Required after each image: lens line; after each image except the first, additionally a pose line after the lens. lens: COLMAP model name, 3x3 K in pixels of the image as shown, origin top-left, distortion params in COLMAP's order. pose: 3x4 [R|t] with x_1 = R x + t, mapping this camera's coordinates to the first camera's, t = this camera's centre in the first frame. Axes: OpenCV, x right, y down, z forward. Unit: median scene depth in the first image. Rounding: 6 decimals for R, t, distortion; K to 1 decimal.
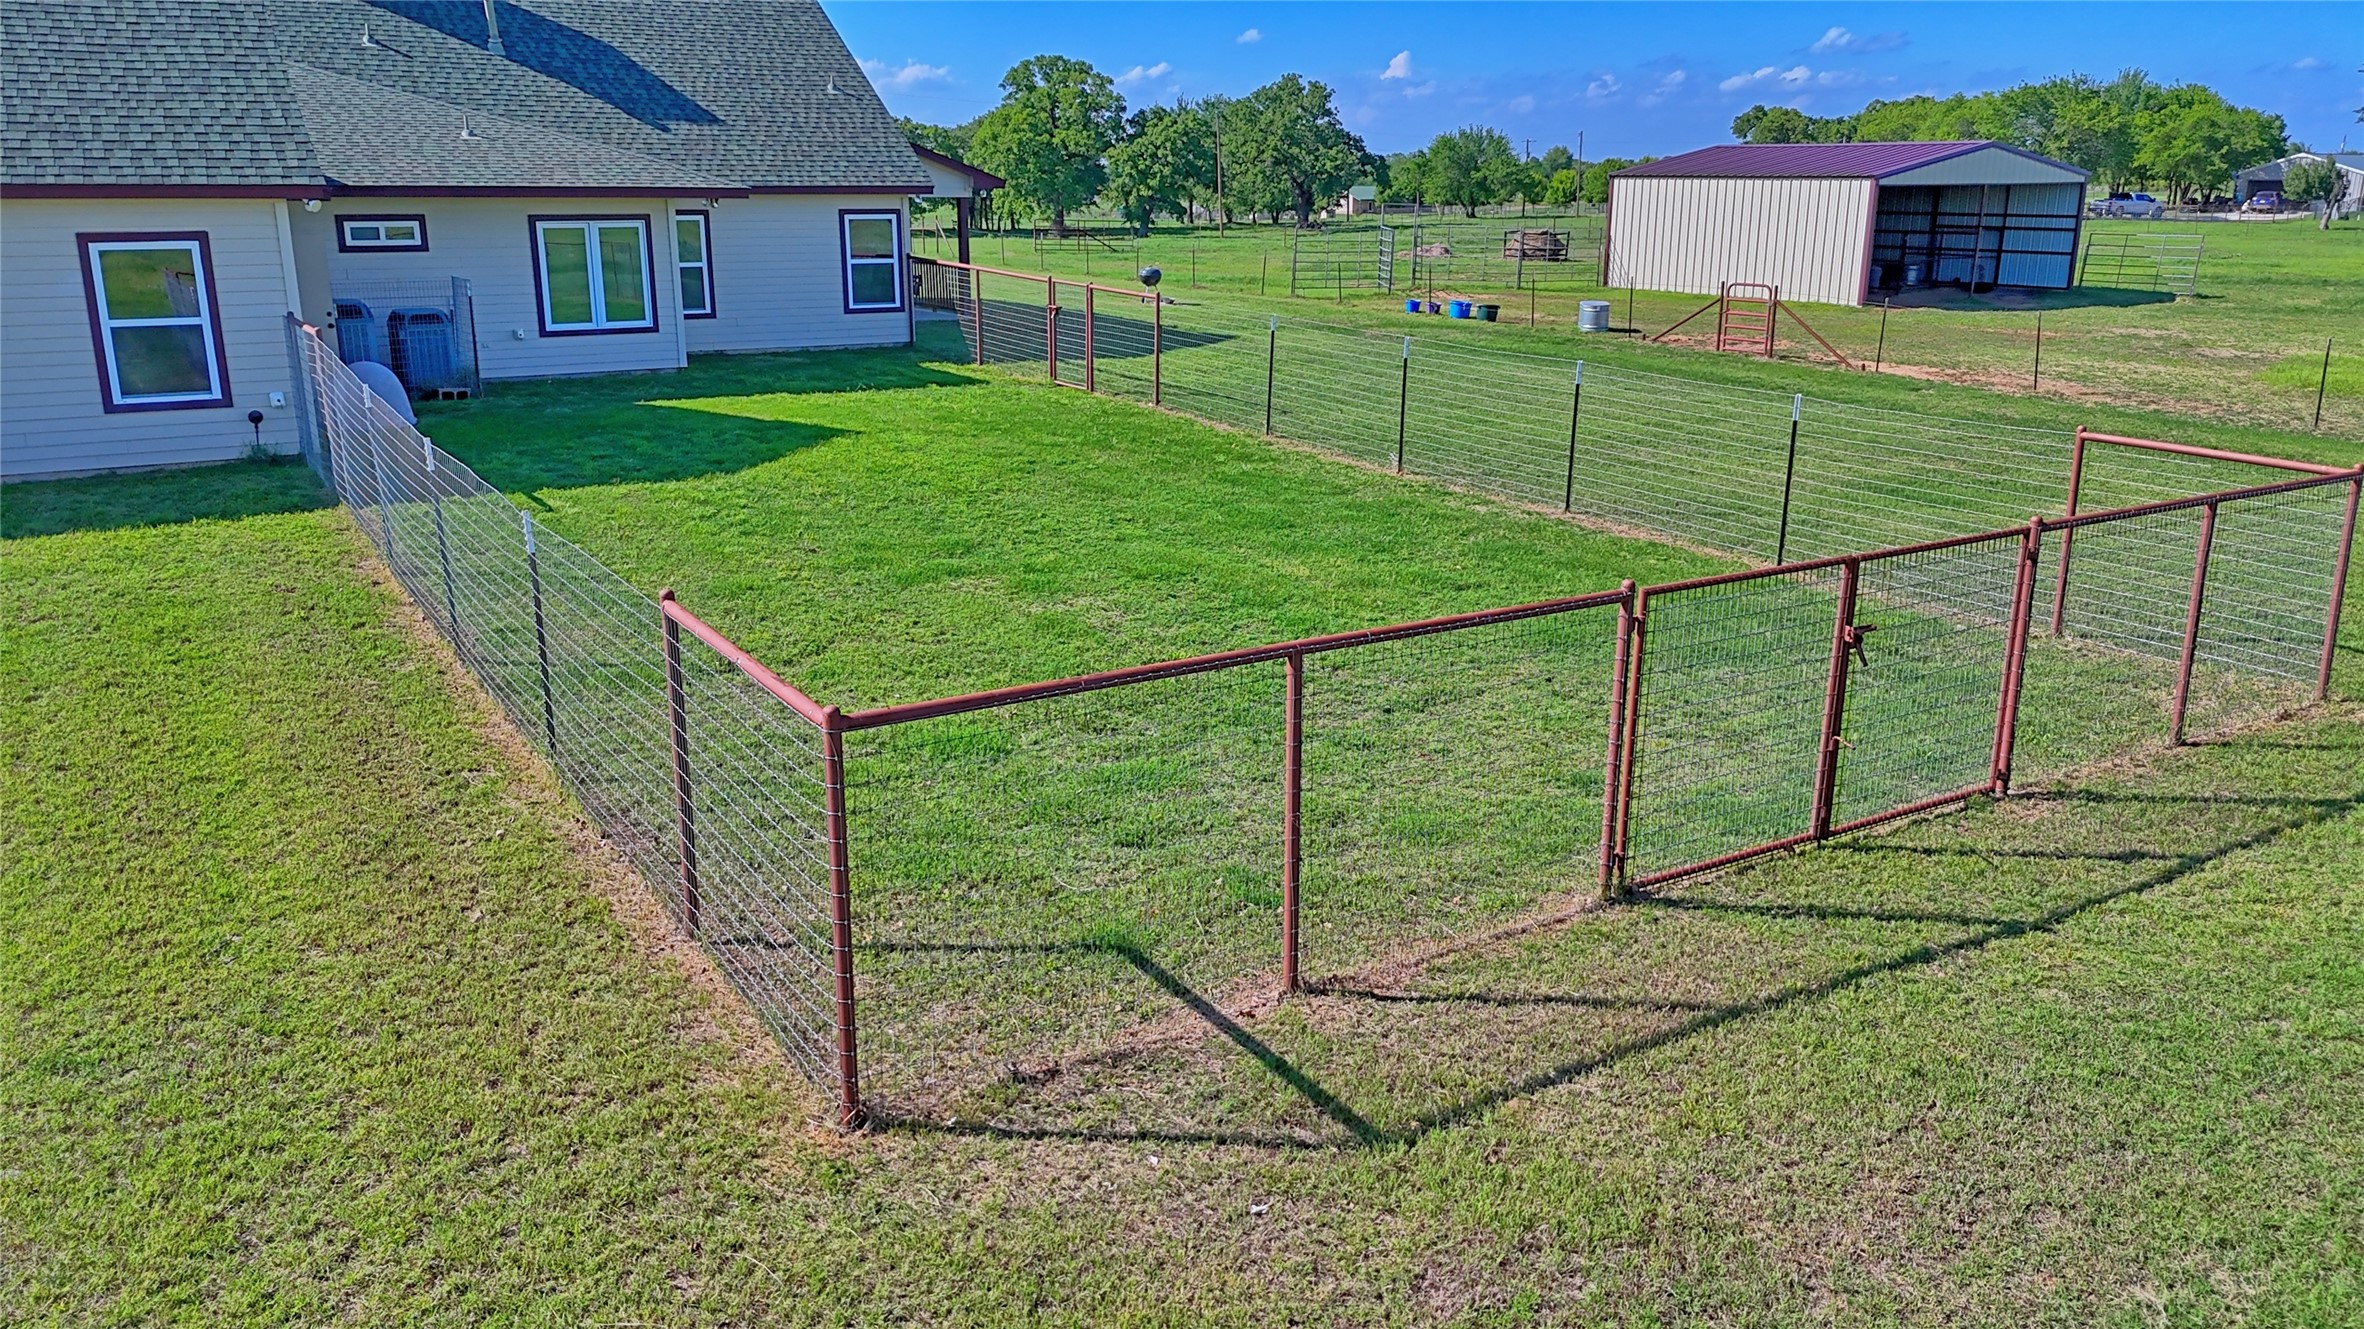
lens RADIAL K [[1737.4, 0, 1191.7], [0, 1737.4, 666.0], [0, 0, 1]] dist [0.033078, -0.006534]
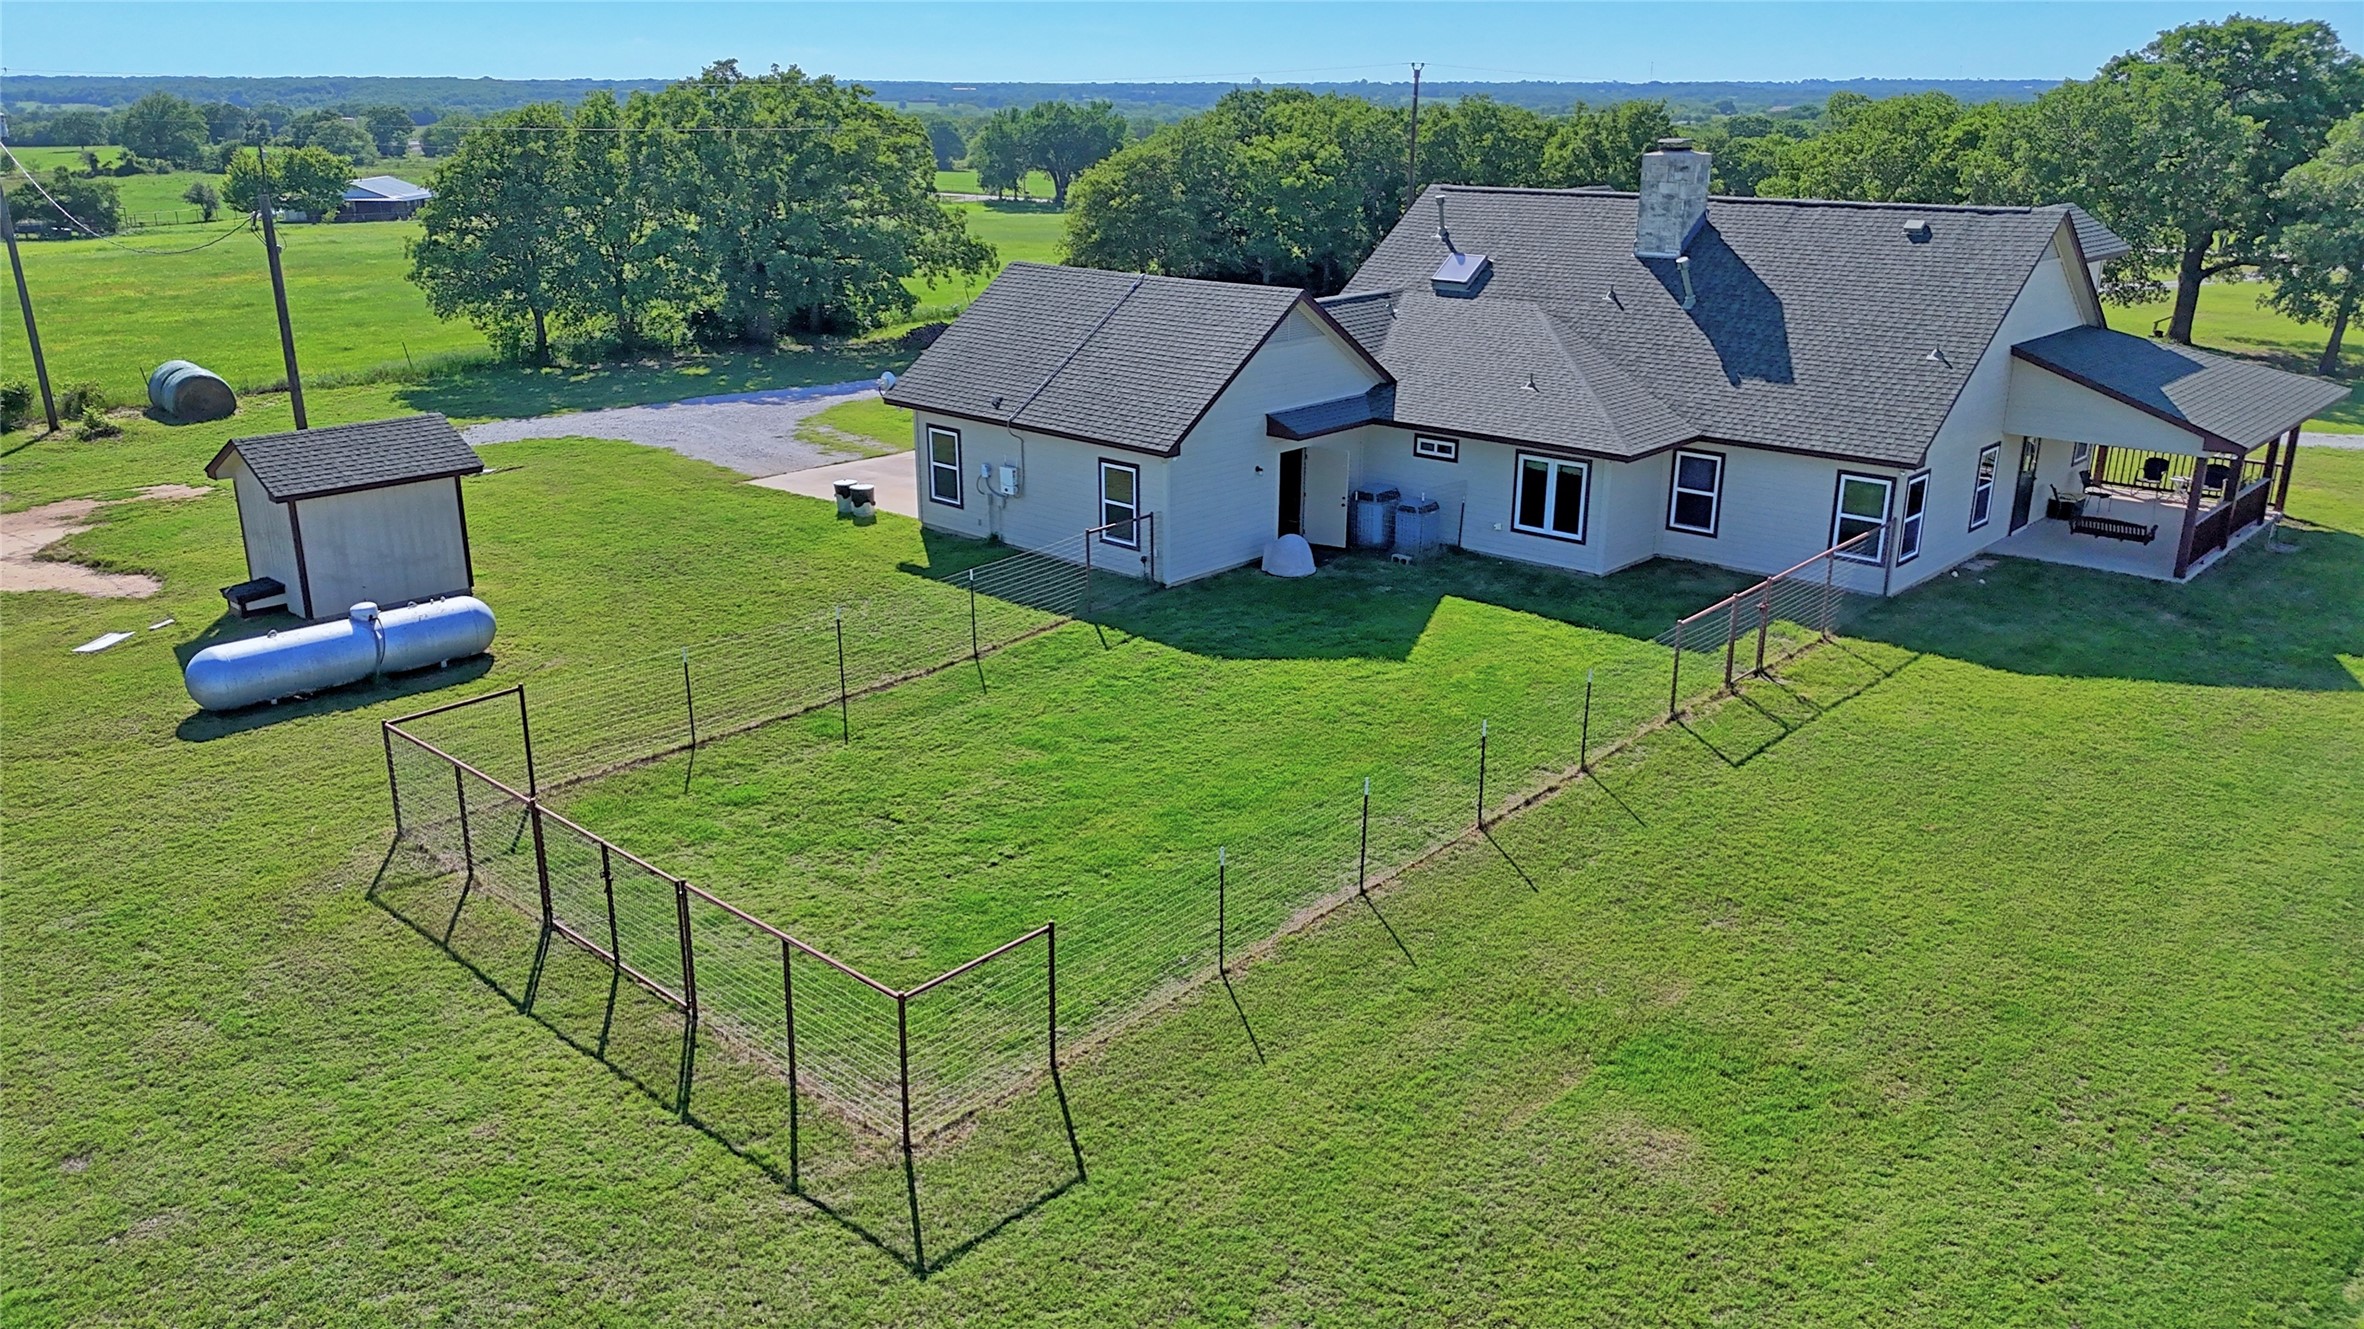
lens RADIAL K [[1737.4, 0, 1191.7], [0, 1737.4, 666.0], [0, 0, 1]] dist [0.033078, -0.006534]
pose [[0.279437, 0.296566, -0.913216, 0.657166], [-0.268361, 0.937323, 0.222278, -0.249149], [0.921899, 0.182959, 0.341509, 0.229606]]
